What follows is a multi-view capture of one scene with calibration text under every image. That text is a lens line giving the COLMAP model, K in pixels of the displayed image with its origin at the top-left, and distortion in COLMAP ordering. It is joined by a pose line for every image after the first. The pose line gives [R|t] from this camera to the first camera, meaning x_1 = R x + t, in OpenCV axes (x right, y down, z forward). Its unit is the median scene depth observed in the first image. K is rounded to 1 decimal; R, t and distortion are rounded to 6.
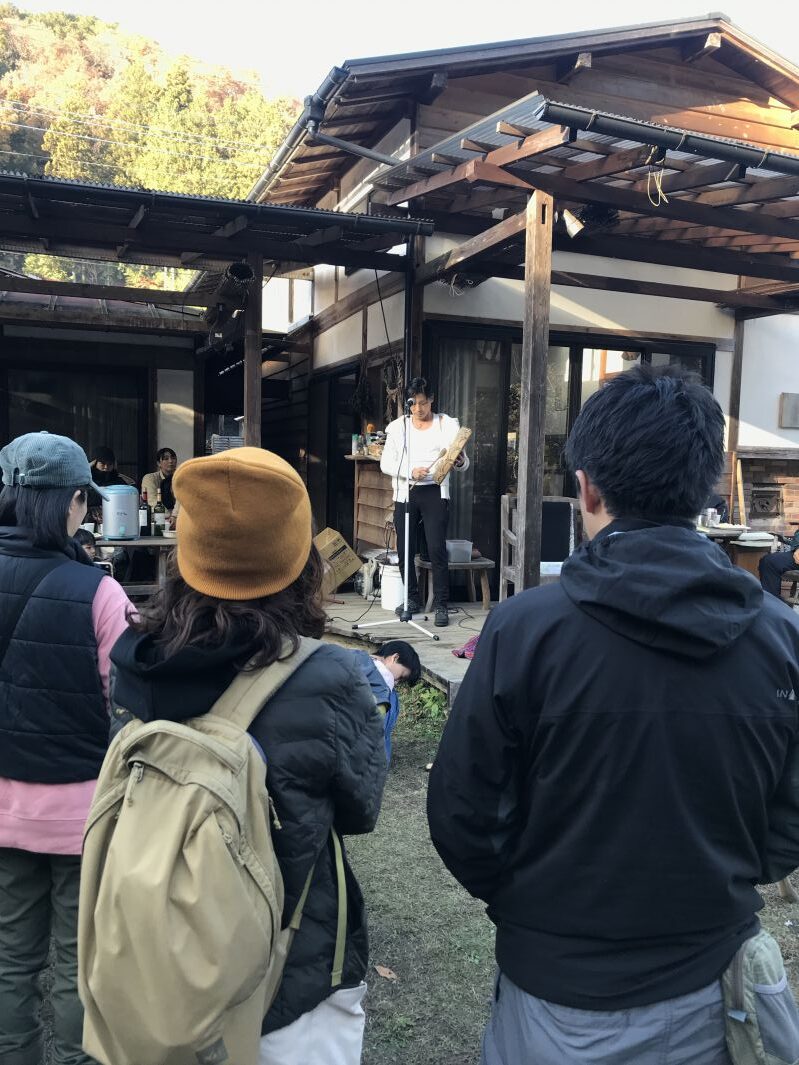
lens RADIAL K [[869.9, 0, 410.1], [0, 869.9, 531.3], [0, 0, 1]] dist [0.046111, -0.084608]
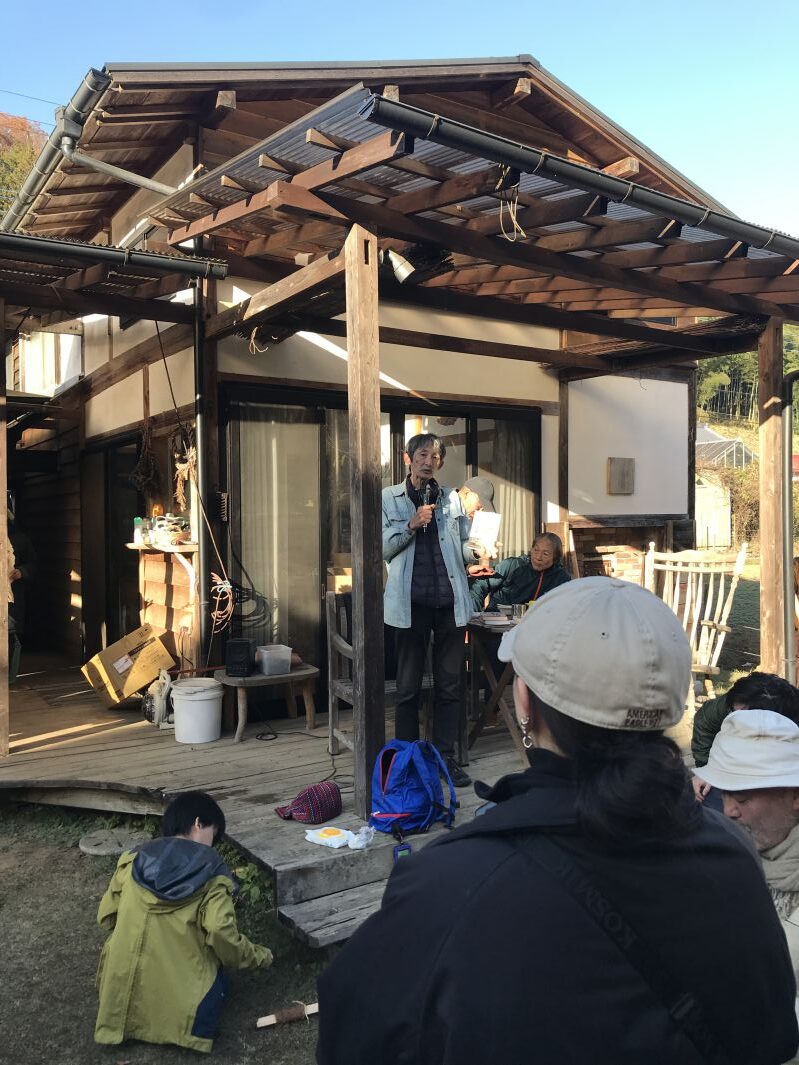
lens RADIAL K [[869.9, 0, 410.1], [0, 869.9, 531.3], [0, 0, 1]] dist [0.046111, -0.084608]
pose [[0.973513, -0.038041, 0.225443, 0.000277], [0.053152, 0.996701, -0.061339, -0.039109], [-0.222366, 0.071697, 0.972323, 0.162830]]
